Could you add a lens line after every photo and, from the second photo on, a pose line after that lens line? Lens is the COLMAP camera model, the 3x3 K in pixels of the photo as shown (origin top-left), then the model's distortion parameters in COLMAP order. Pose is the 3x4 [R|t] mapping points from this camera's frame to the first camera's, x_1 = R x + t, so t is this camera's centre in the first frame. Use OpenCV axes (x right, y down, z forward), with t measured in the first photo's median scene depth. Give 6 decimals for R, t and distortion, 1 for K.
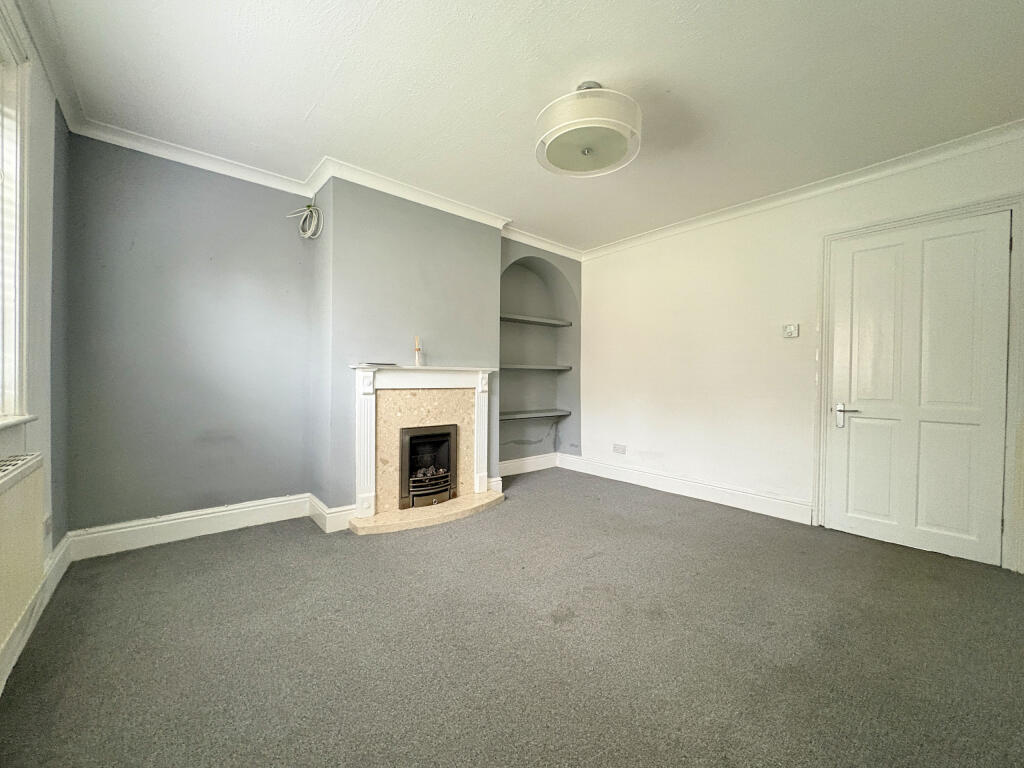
lens RADIAL K [[406.2, 0, 512.0], [0, 406.2, 384.0], [0, 0, 1]] dist [-0.000678, -0.000344]
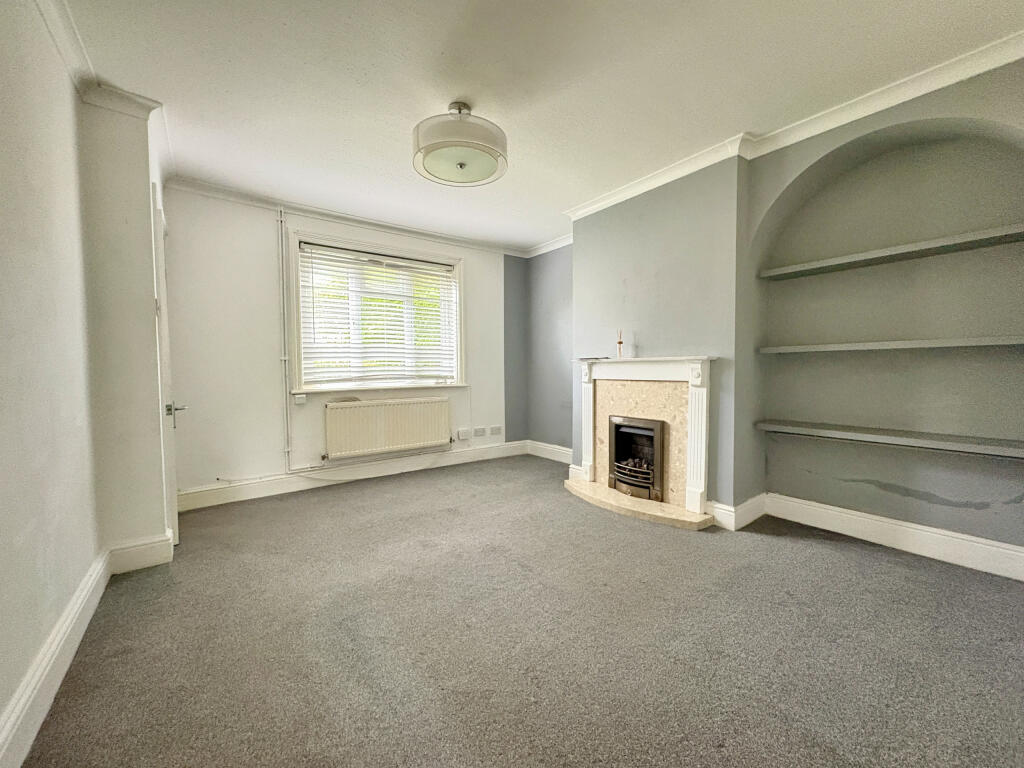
lens RADIAL K [[406.2, 0, 512.0], [0, 406.2, 384.0], [0, 0, 1]] dist [-0.000678, -0.000344]
pose [[-0.067620, 0.032096, -0.997195, 0.799763], [-0.003068, 0.999471, 0.032378, -0.010502], [0.997706, 0.005249, -0.067486, 0.753775]]
